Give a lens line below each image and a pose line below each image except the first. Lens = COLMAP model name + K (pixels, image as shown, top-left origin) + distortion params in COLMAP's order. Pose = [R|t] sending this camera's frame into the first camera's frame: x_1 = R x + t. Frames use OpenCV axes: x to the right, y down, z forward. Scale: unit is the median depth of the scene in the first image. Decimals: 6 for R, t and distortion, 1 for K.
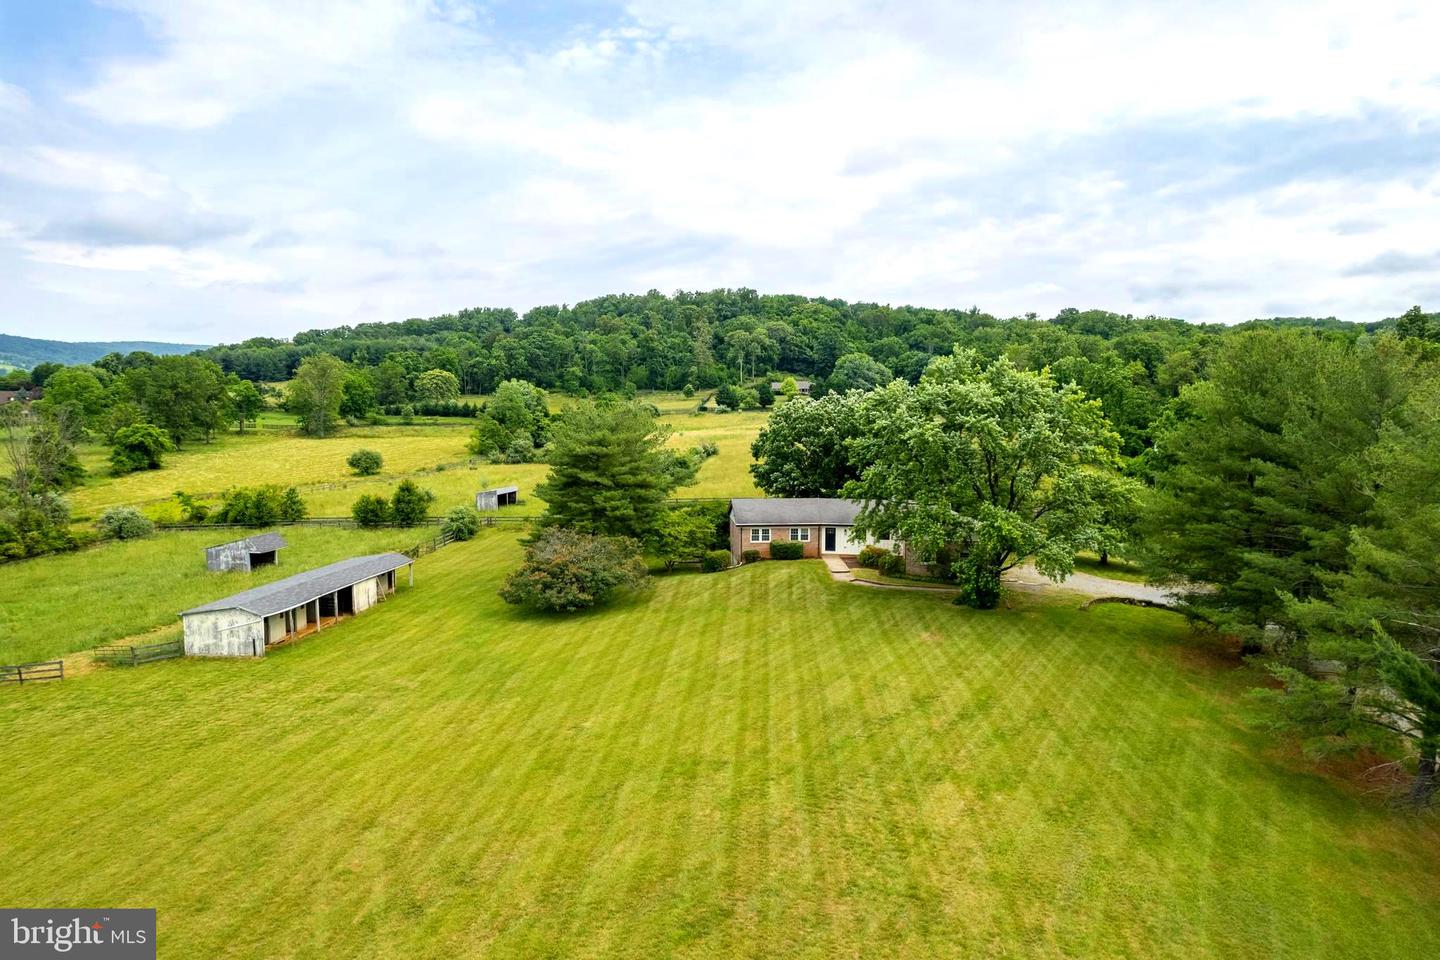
lens RADIAL K [[921.6, 0, 721.2], [0, 921.6, 478.8], [0, 0, 1]] dist [-0.058093, 0.046235]
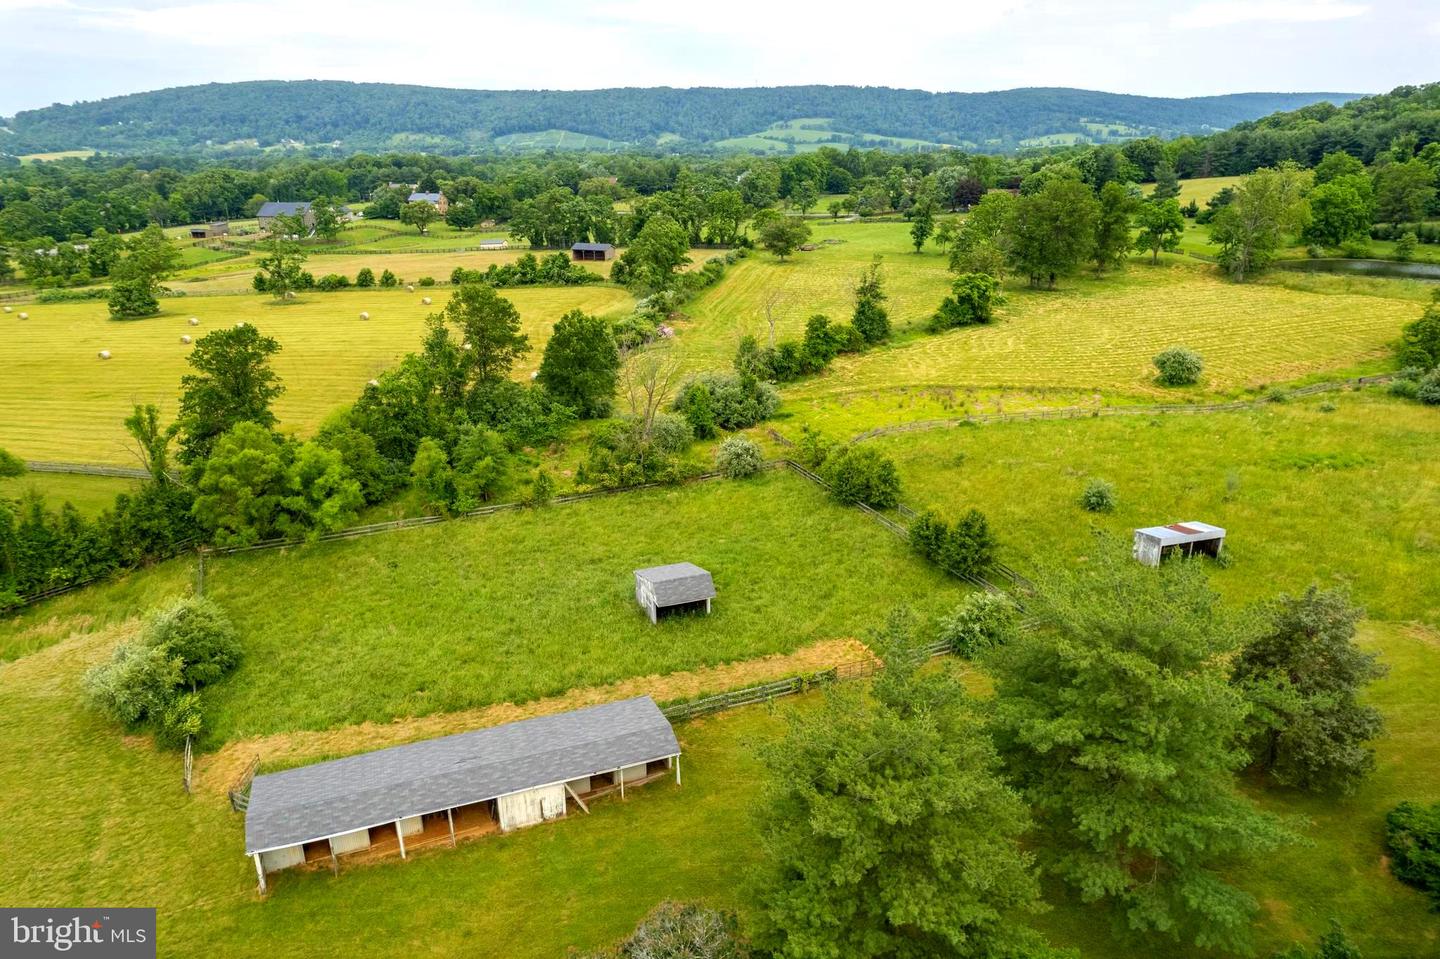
lens RADIAL K [[921.6, 0, 721.3], [0, 921.6, 483.0], [0, 0, 1]] dist [-0.058093, 0.046235]
pose [[0.486296, 0.292485, -0.823389, 0.104261], [-0.070236, 0.952349, 0.296812, -0.211972], [0.870967, -0.086507, 0.483667, 0.579693]]
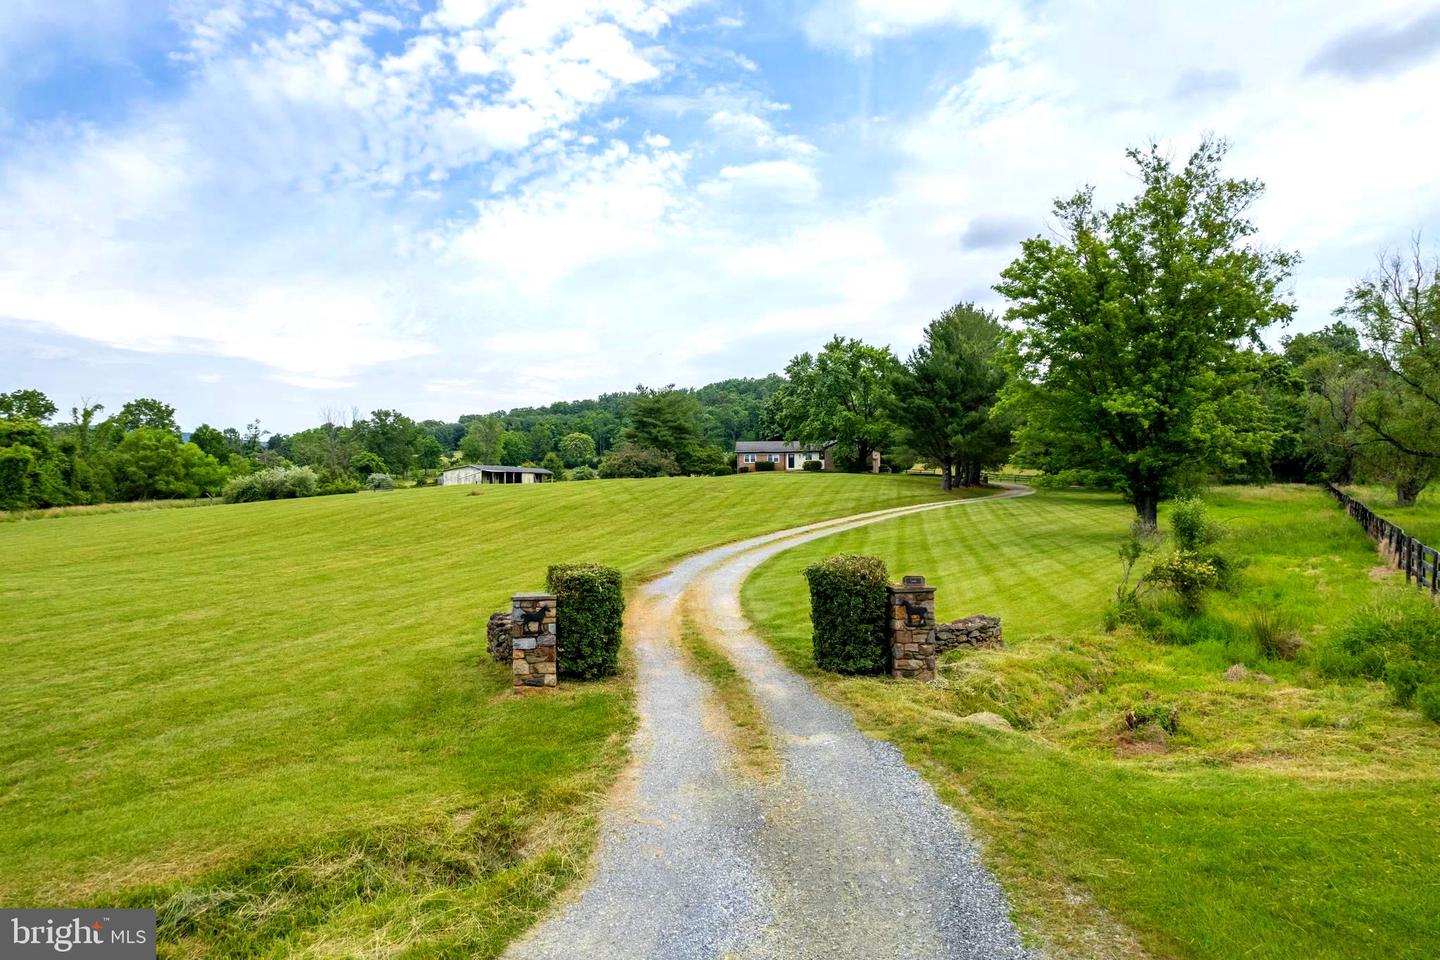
lens RADIAL K [[921.6, 0, 719.3], [0, 921.6, 480.0], [0, 0, 1]] dist [-0.058093, 0.046235]
pose [[0.988735, -0.011038, -0.149270, 0.194401], [-0.003841, 0.995078, -0.099022, 0.219030], [0.149628, 0.098480, 0.983826, -0.553705]]
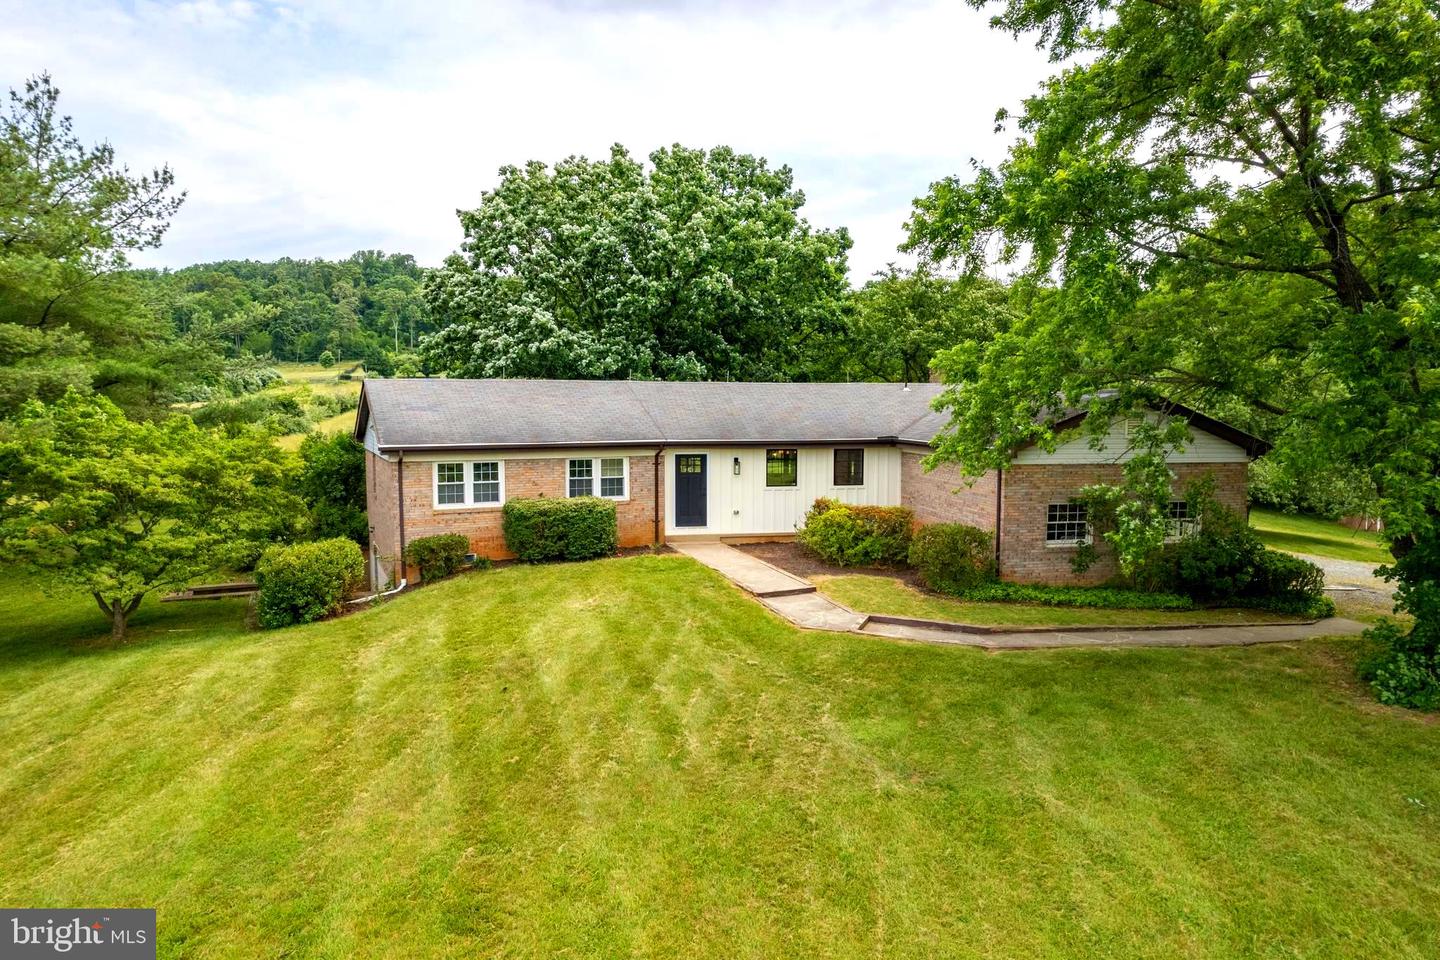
lens RADIAL K [[921.6, 0, 726.1], [0, 921.6, 474.9], [0, 0, 1]] dist [-0.058093, 0.046235]
pose [[0.934164, -0.027550, 0.355780, 0.012225], [0.029364, 0.999569, 0.000303, 0.049030], [-0.355635, 0.010164, 0.934570, 0.561766]]
